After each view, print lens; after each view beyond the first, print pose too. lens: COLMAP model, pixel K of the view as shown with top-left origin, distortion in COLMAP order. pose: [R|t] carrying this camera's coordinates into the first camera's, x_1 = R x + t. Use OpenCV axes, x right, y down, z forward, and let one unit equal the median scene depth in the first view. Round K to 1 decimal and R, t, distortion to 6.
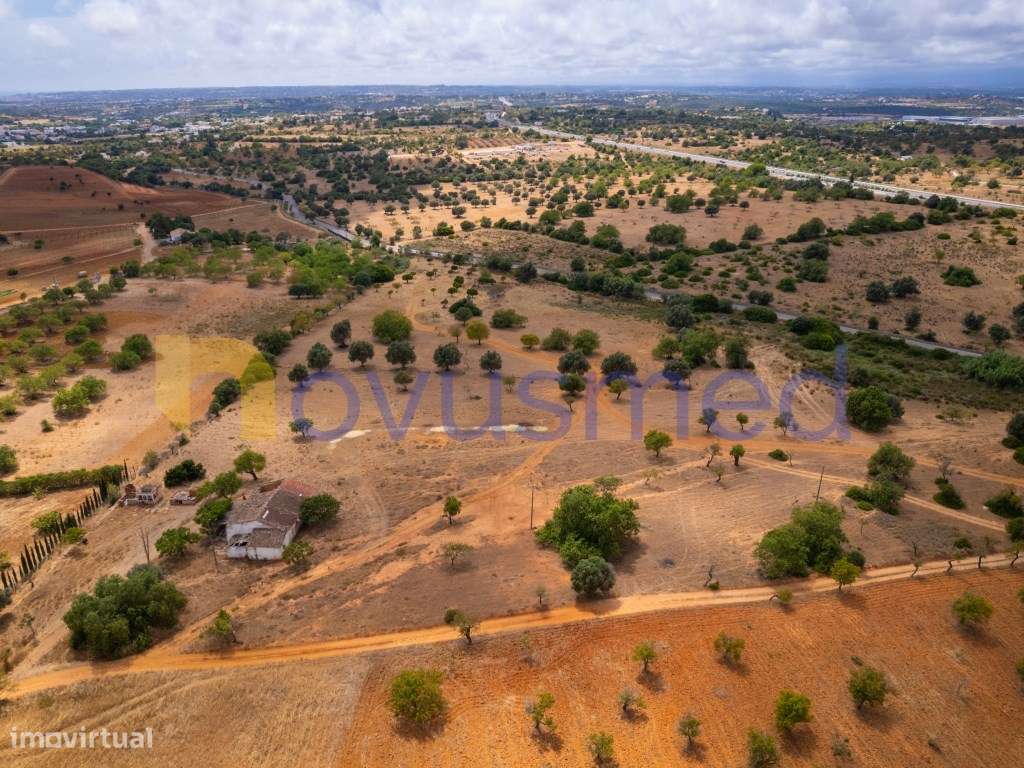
lens RADIAL K [[726.2, 0, 496.5], [0, 726.2, 408.0], [0, 0, 1]] dist [-0.062516, 0.049838]
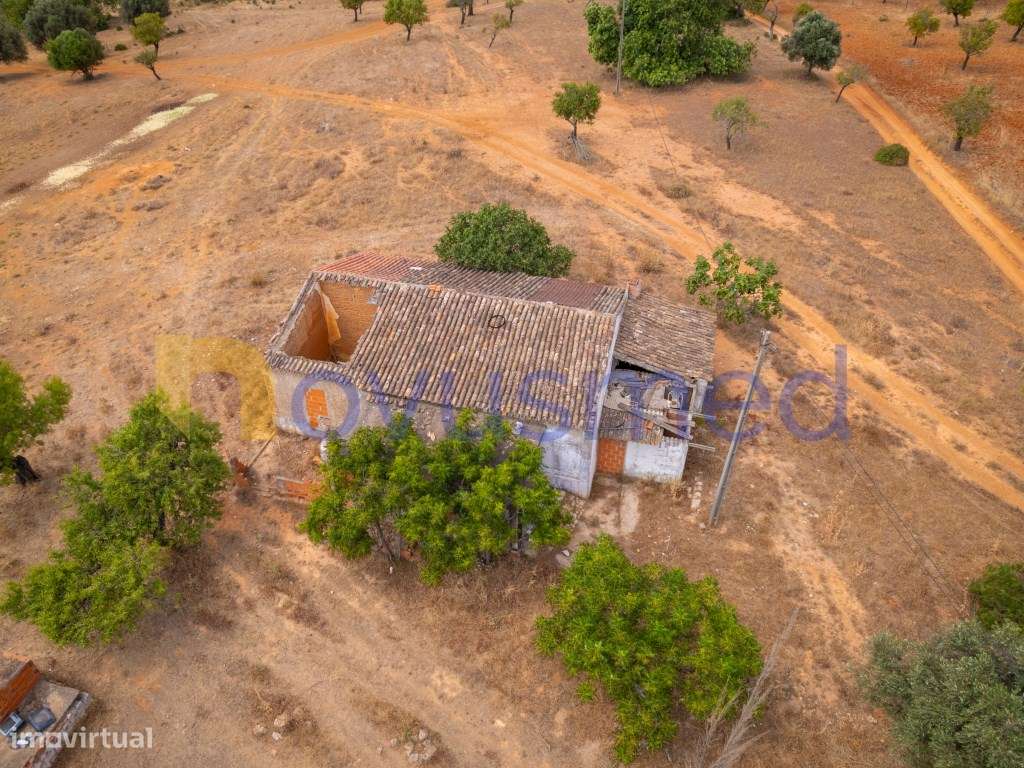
lens RADIAL K [[754.5, 0, 509.3], [0, 754.5, 385.9], [0, 0, 1]] dist [-0.070601, 0.059085]
pose [[0.197539, -0.589233, 0.783443, -0.181194], [0.414444, 0.774454, 0.477973, 0.010912], [-0.888378, 0.230275, 0.397188, 0.300793]]
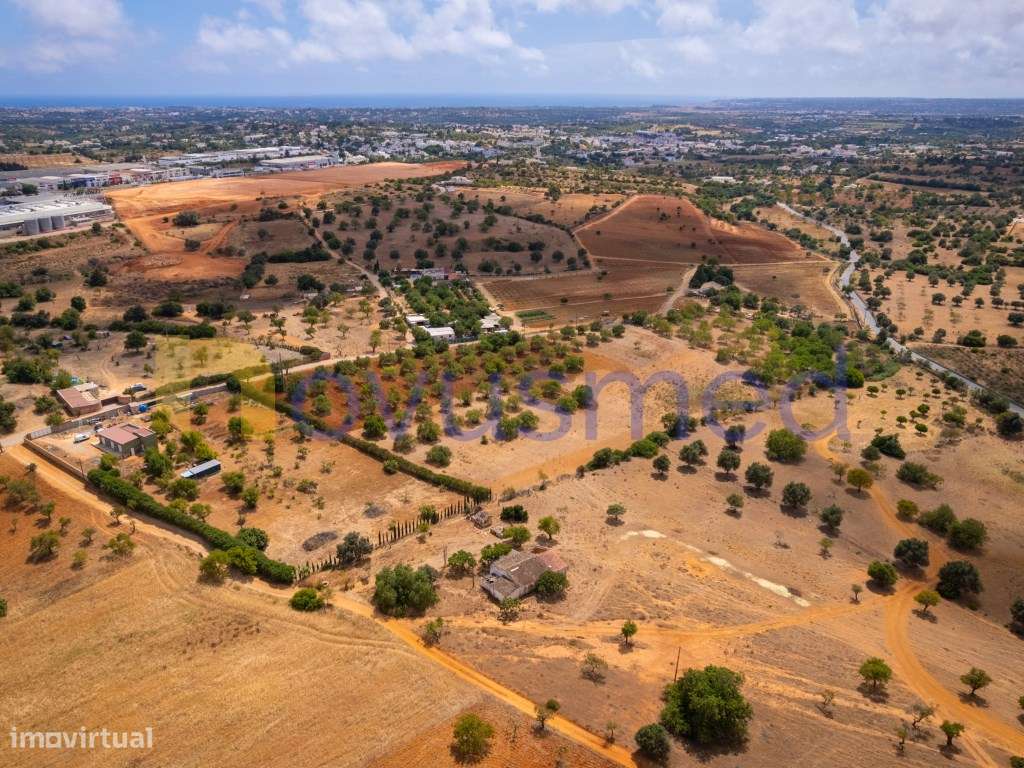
lens RADIAL K [[754.5, 0, 509.3], [0, 754.5, 385.9], [0, 0, 1]] dist [-0.070601, 0.059085]
pose [[0.686347, 0.276336, -0.672730, 0.180290], [-0.305885, 0.948893, 0.077698, -0.097668], [0.659819, 0.152451, 0.735797, -0.041636]]
